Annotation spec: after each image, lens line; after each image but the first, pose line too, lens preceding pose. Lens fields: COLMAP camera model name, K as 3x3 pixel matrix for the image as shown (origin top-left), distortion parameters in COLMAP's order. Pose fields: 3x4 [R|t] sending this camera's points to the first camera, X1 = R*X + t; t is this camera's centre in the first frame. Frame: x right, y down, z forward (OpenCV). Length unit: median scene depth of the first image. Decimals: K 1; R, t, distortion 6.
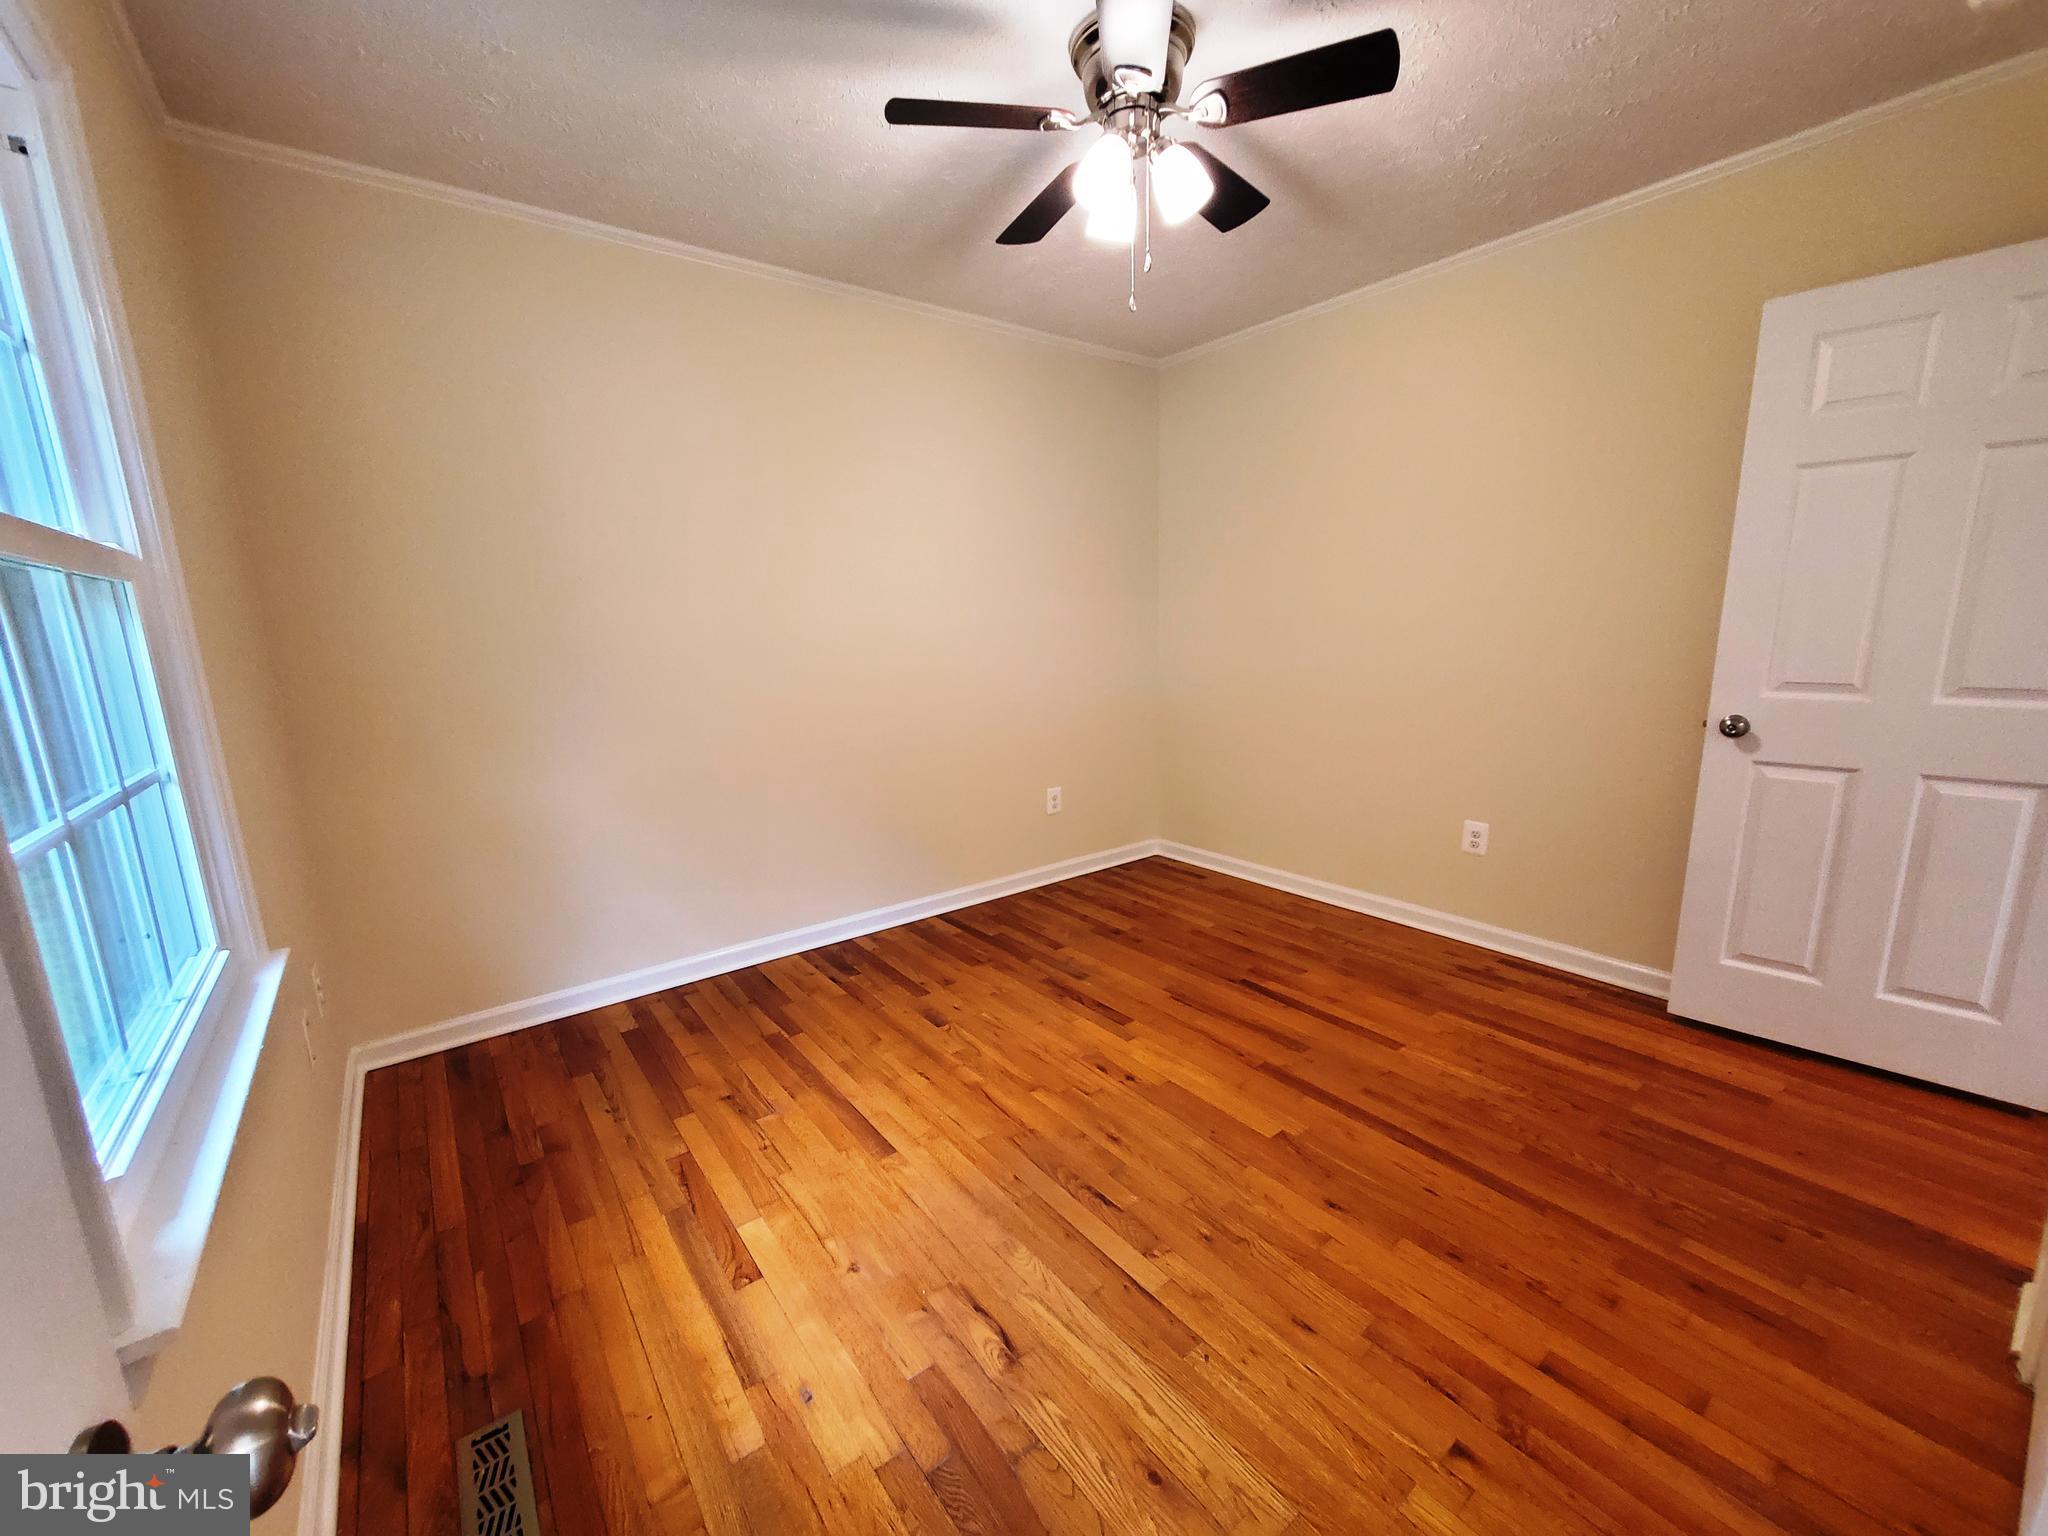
lens RADIAL K [[811.4, 0, 1028.6], [0, 811.4, 776.4], [0, 0, 1]] dist [-0.000824, 0.000336]
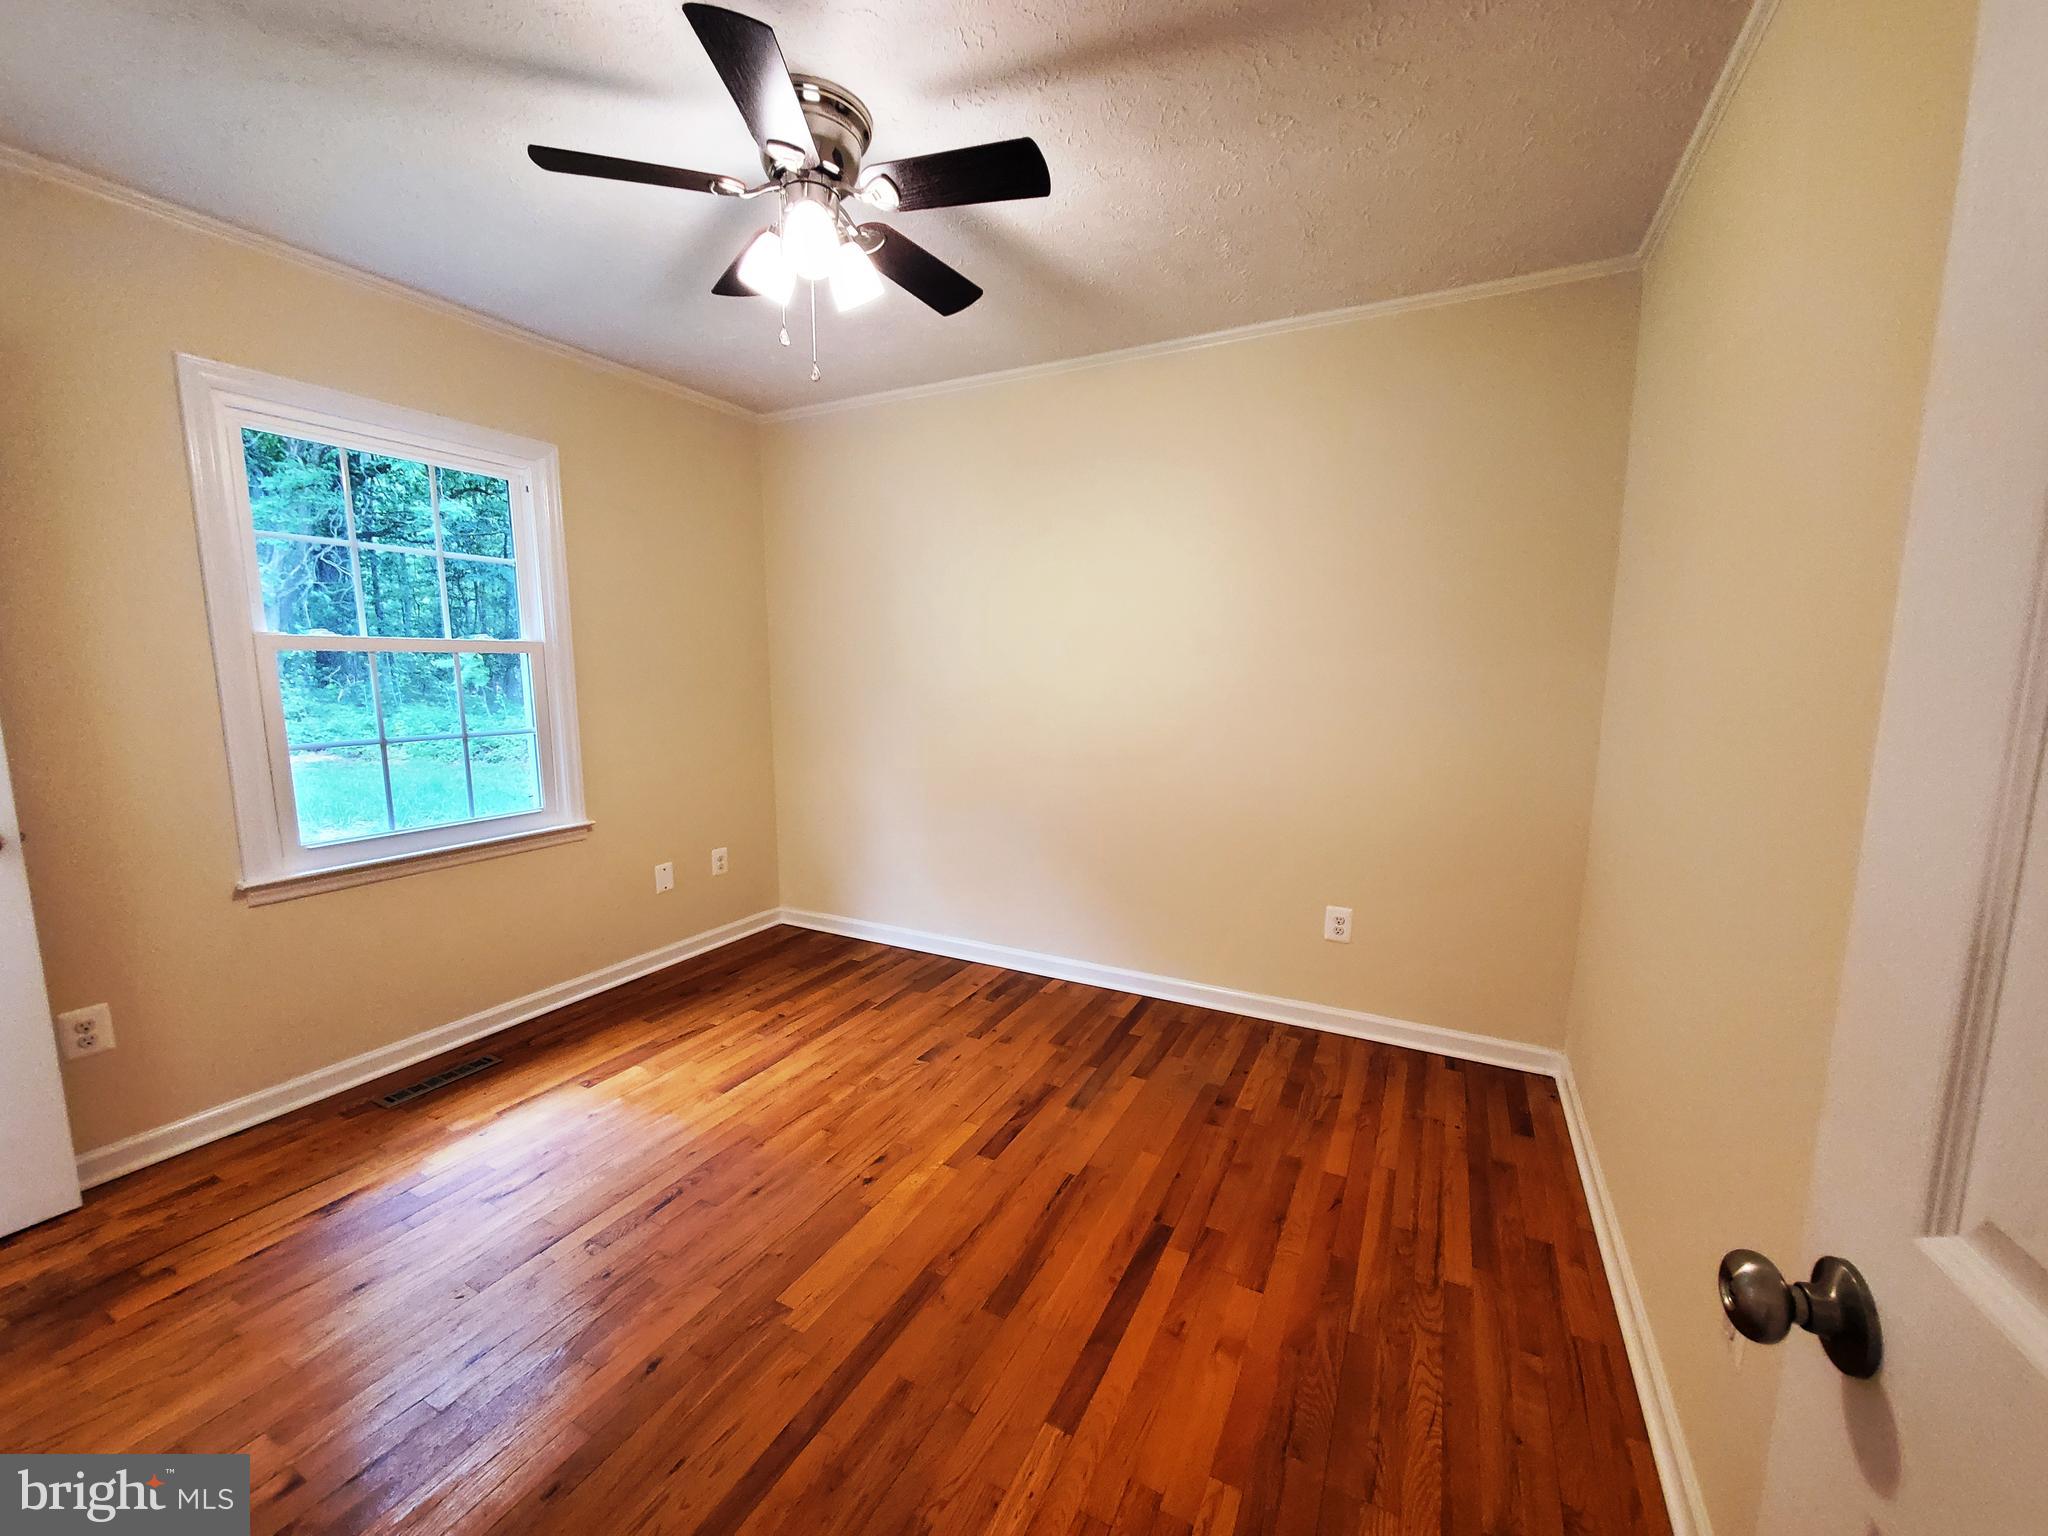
lens RADIAL K [[811.4, 0, 1028.6], [0, 811.4, 776.4], [0, 0, 1]] dist [-0.000824, 0.000336]
pose [[0.420813, 0.148421, -0.894923, 0.810046], [-0.186142, 0.979660, 0.074947, -0.153433], [0.887844, 0.135044, 0.439881, 0.585417]]
